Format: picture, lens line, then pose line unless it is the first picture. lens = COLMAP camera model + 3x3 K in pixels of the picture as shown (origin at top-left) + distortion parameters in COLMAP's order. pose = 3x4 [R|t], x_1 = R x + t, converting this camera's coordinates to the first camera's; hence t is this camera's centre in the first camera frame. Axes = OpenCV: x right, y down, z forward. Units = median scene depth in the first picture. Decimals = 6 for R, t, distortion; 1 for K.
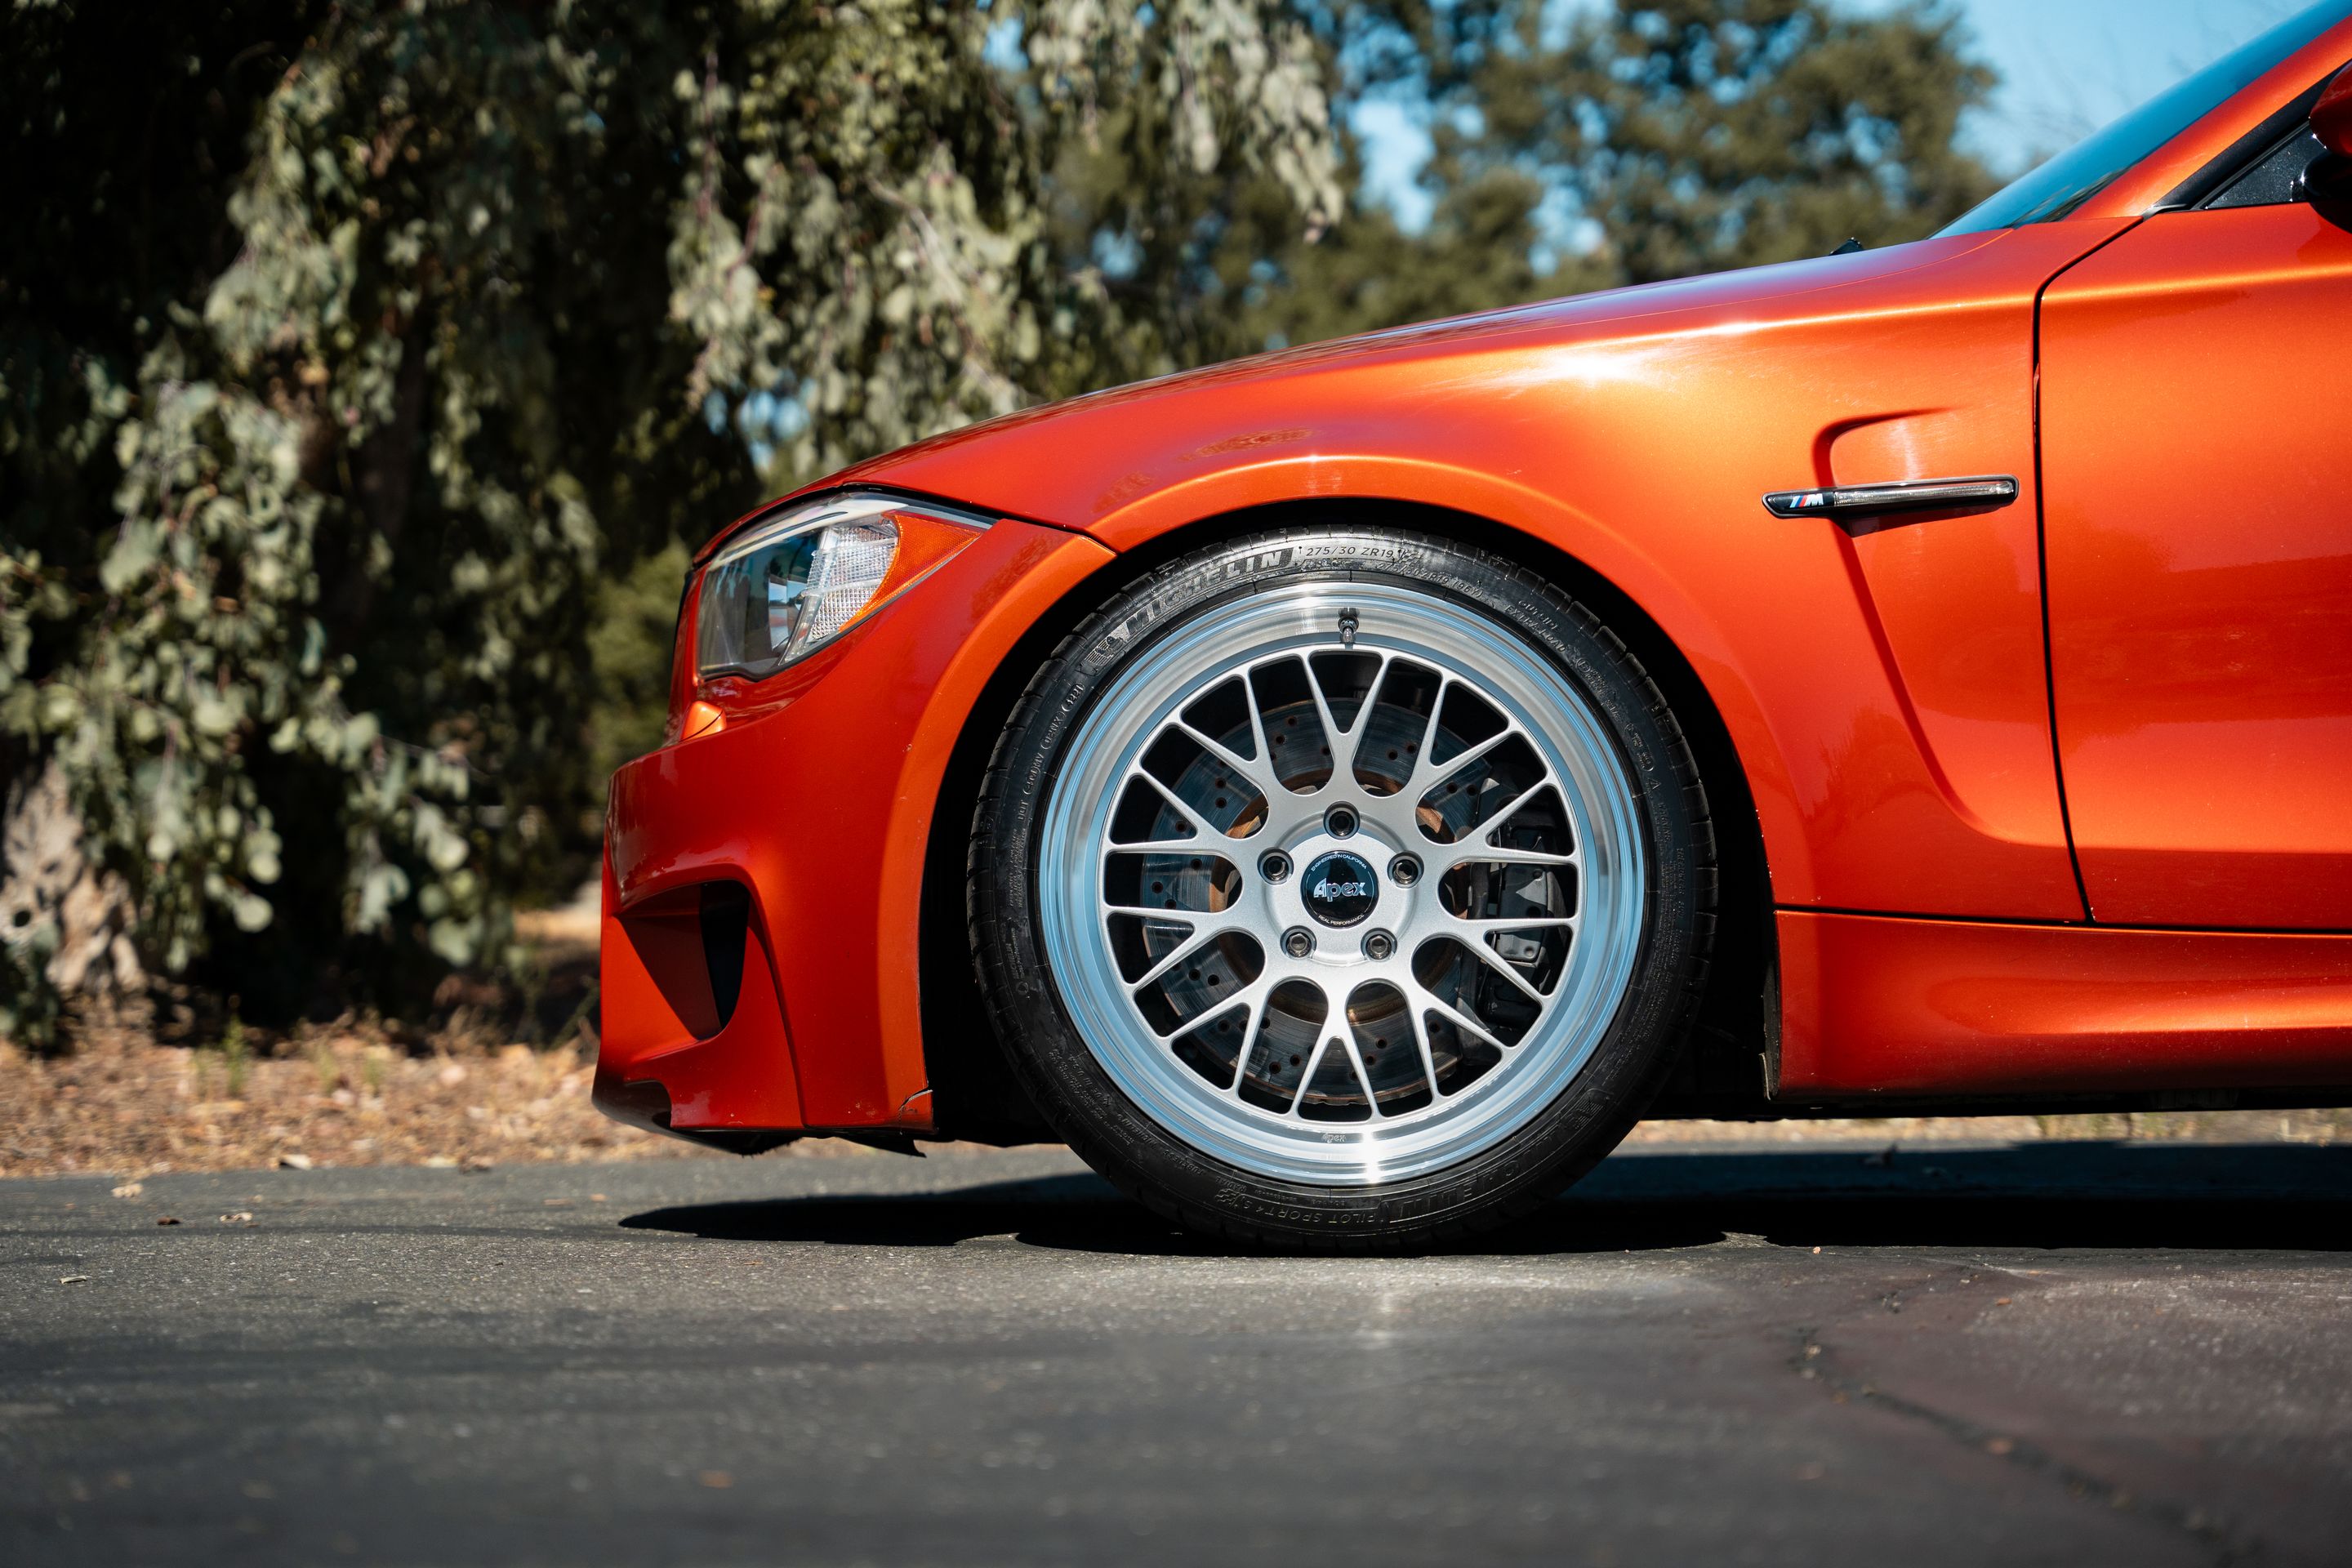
lens RADIAL K [[3932.3, 0, 1176.0], [0, 3932.3, 784.0], [0, 0, 1]] dist [0.225789, 0.113774]
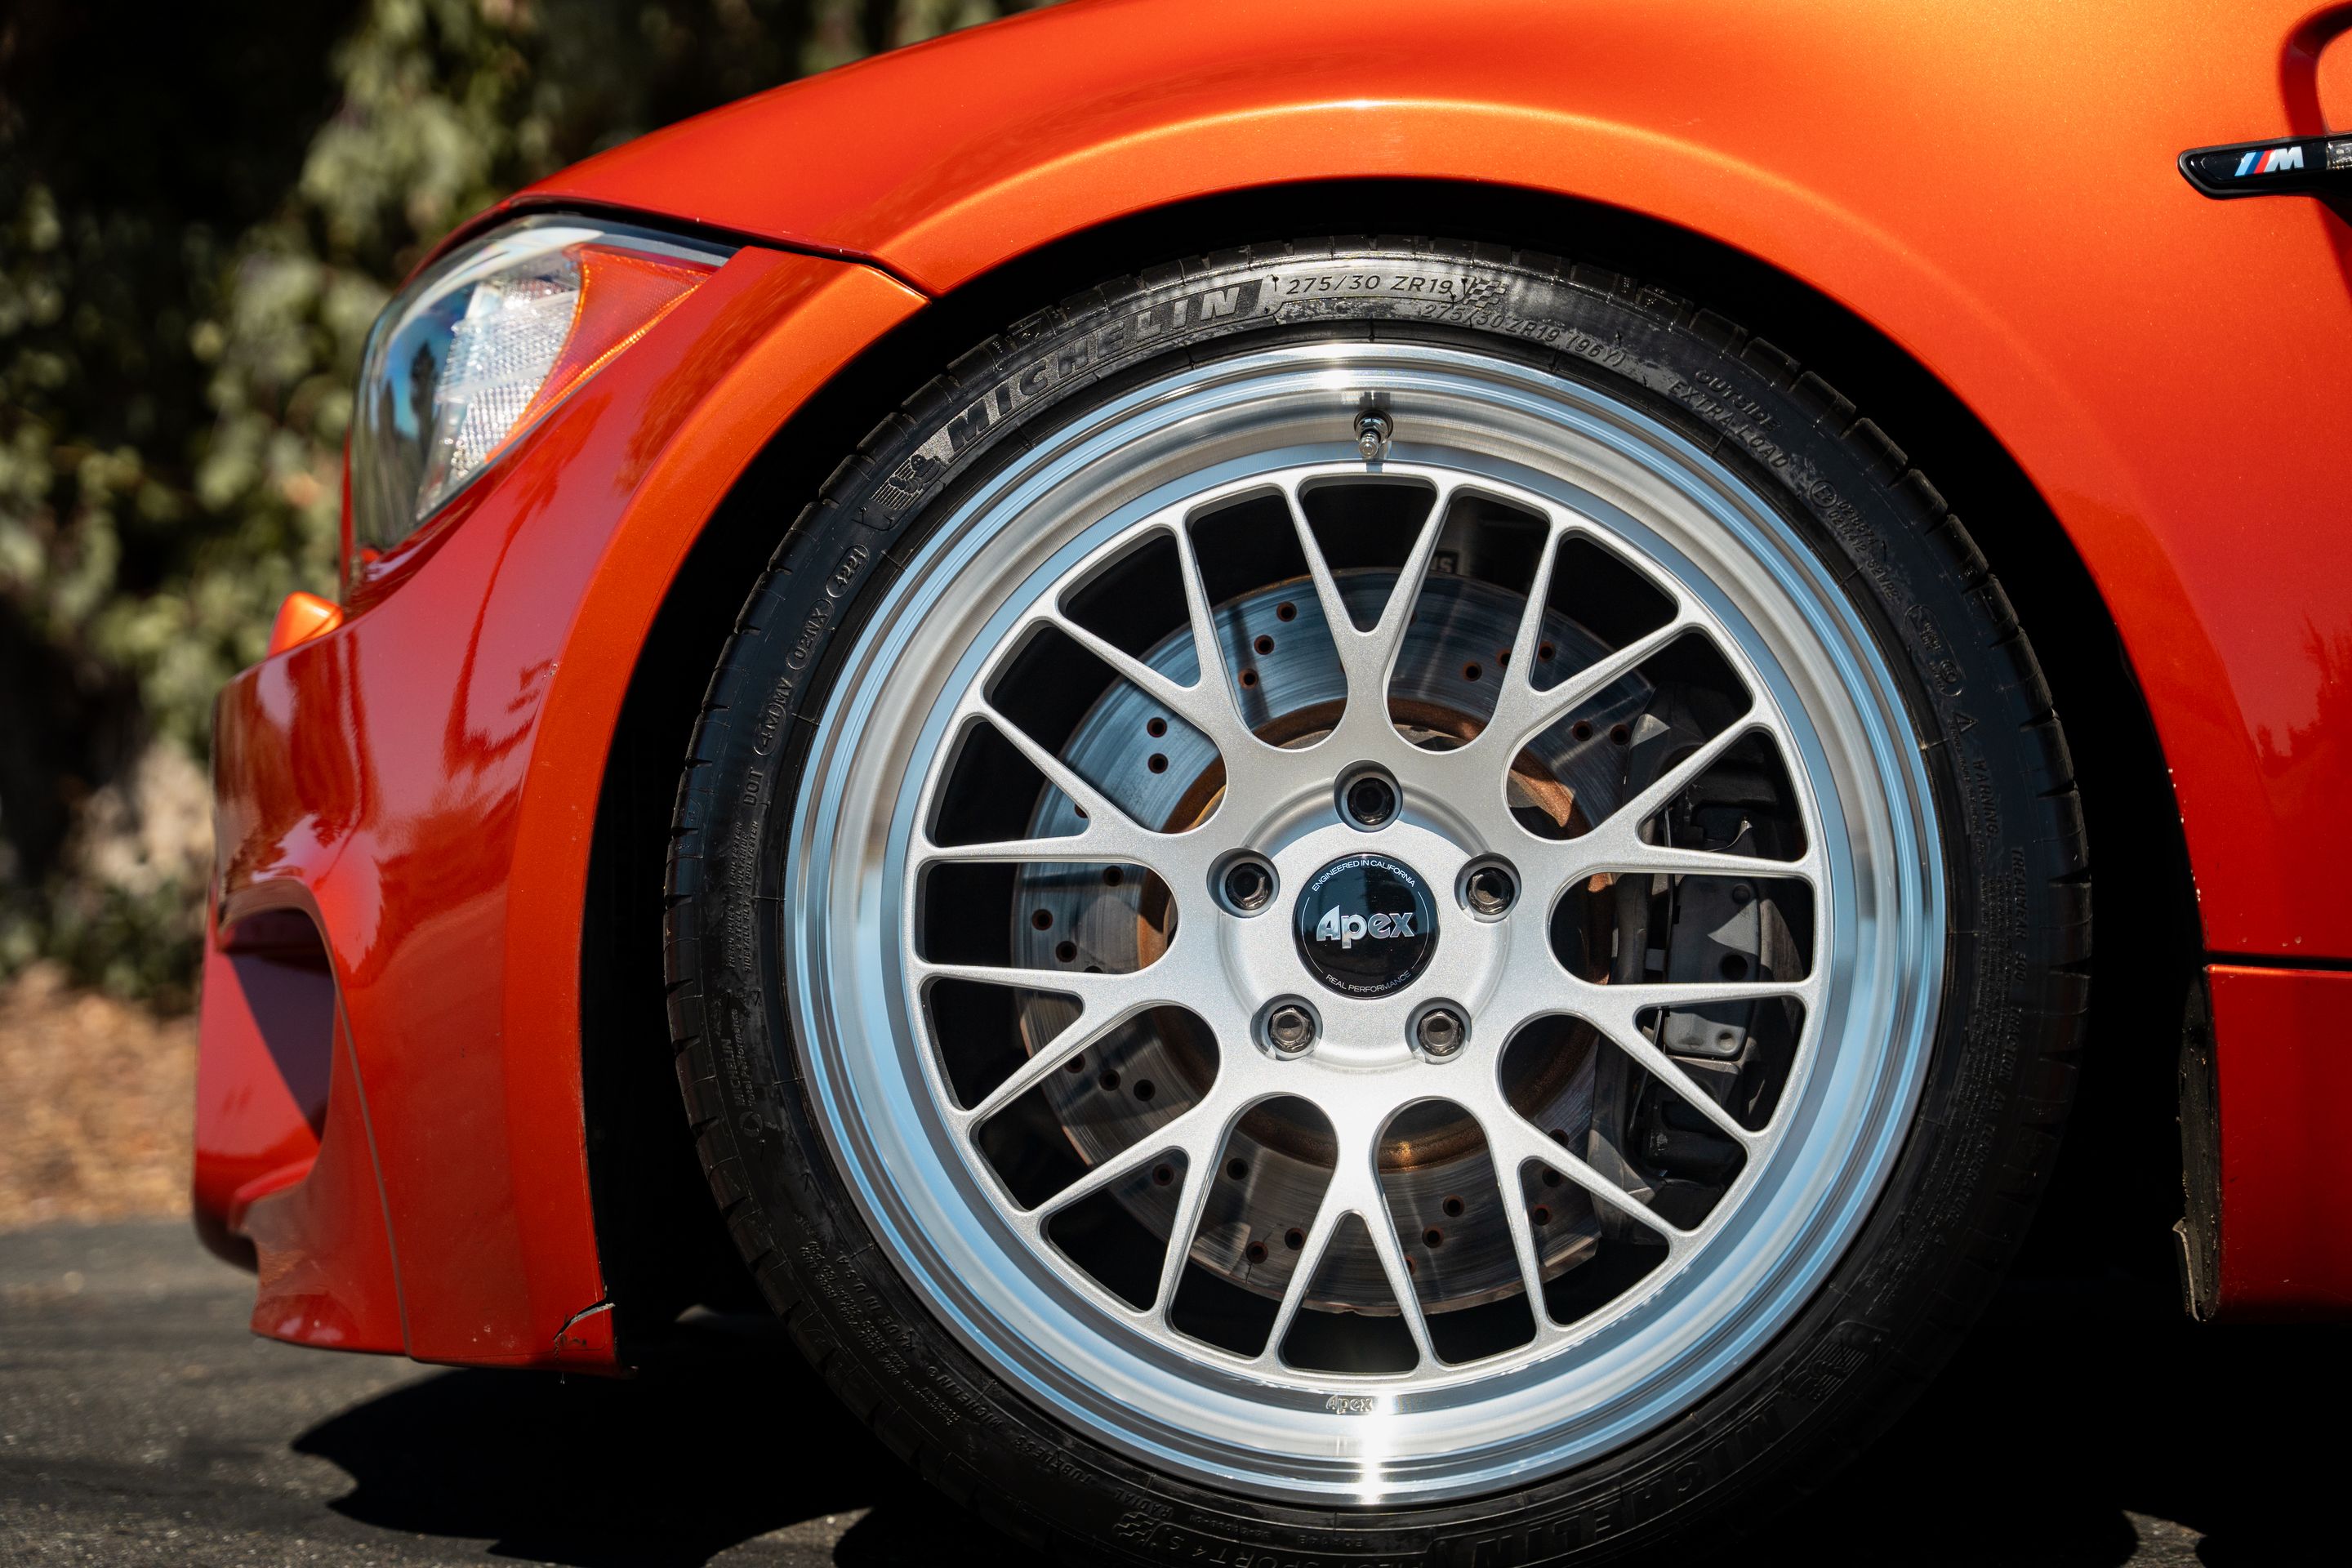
lens RADIAL K [[3932.3, 0, 1176.0], [0, 3932.3, 784.0], [0, 0, 1]] dist [0.225789, 0.113774]
pose [[0.996421, -0.010826, -0.083834, 0.061343], [0.012626, 0.999700, 0.020972, -0.003935], [0.083581, -0.021956, 0.996259, 0.470056]]
